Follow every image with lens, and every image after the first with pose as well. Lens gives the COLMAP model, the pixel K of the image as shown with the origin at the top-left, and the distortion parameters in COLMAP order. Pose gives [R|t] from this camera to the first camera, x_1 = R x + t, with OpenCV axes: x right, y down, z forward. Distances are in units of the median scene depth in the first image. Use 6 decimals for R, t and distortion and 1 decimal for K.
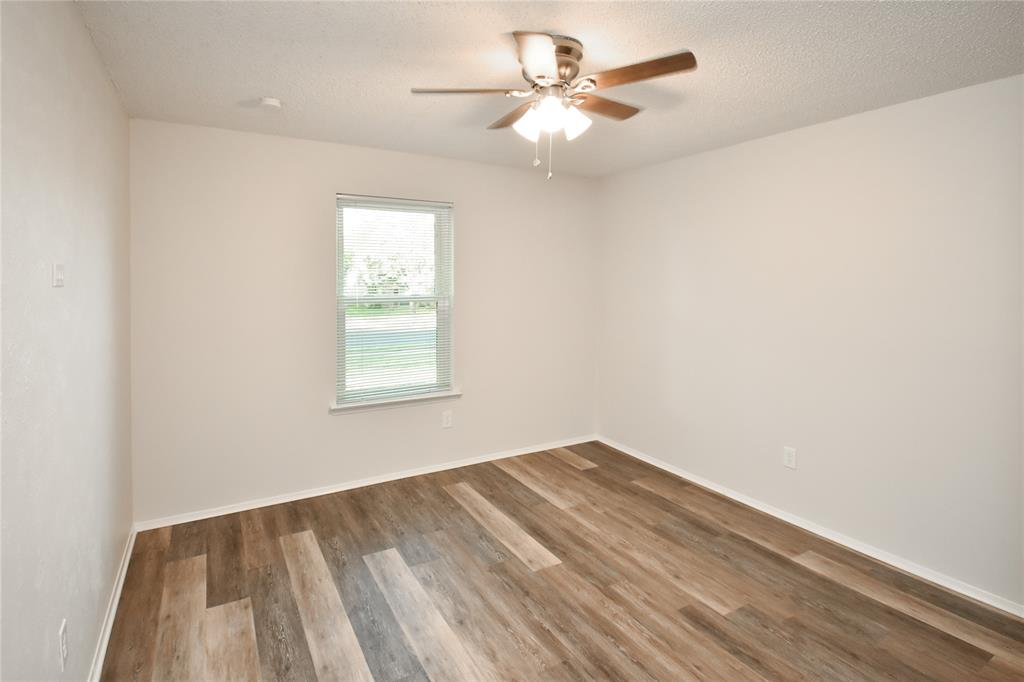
lens RADIAL K [[519.1, 0, 514.4], [0, 519.1, 342.8], [0, 0, 1]] dist [0.021015, -0.000320]
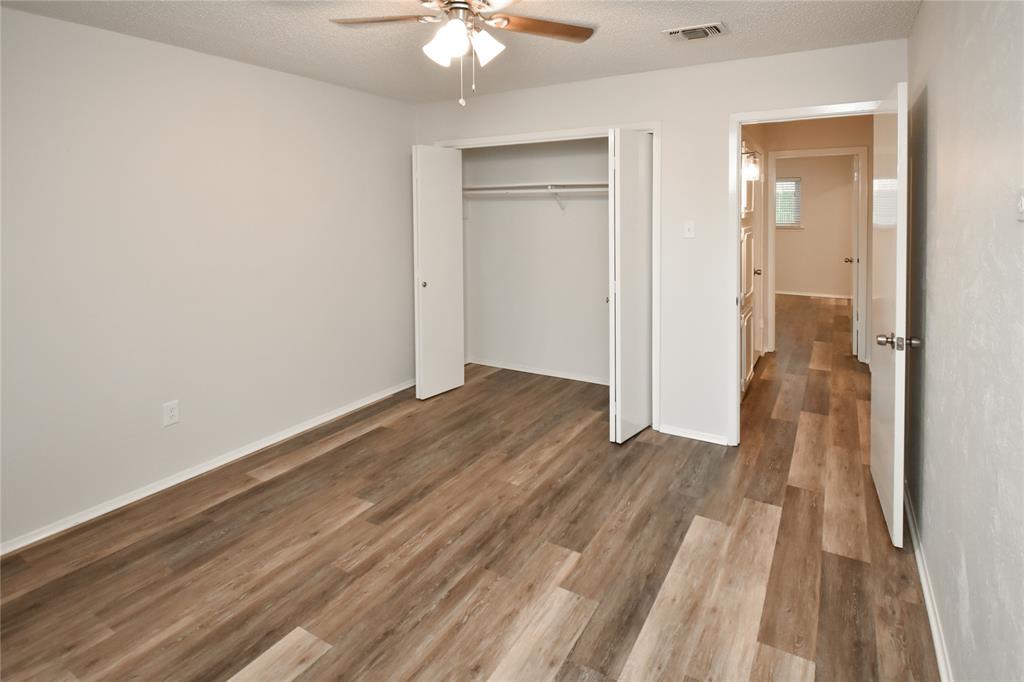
lens RADIAL K [[519.1, 0, 515.6], [0, 519.1, 341.1], [0, 0, 1]] dist [0.021015, -0.000320]
pose [[-0.477062, -0.210193, 0.853364, -0.645050], [0.111261, 0.948723, 0.295881, -0.127353], [-0.871799, 0.236100, -0.429213, 1.109387]]
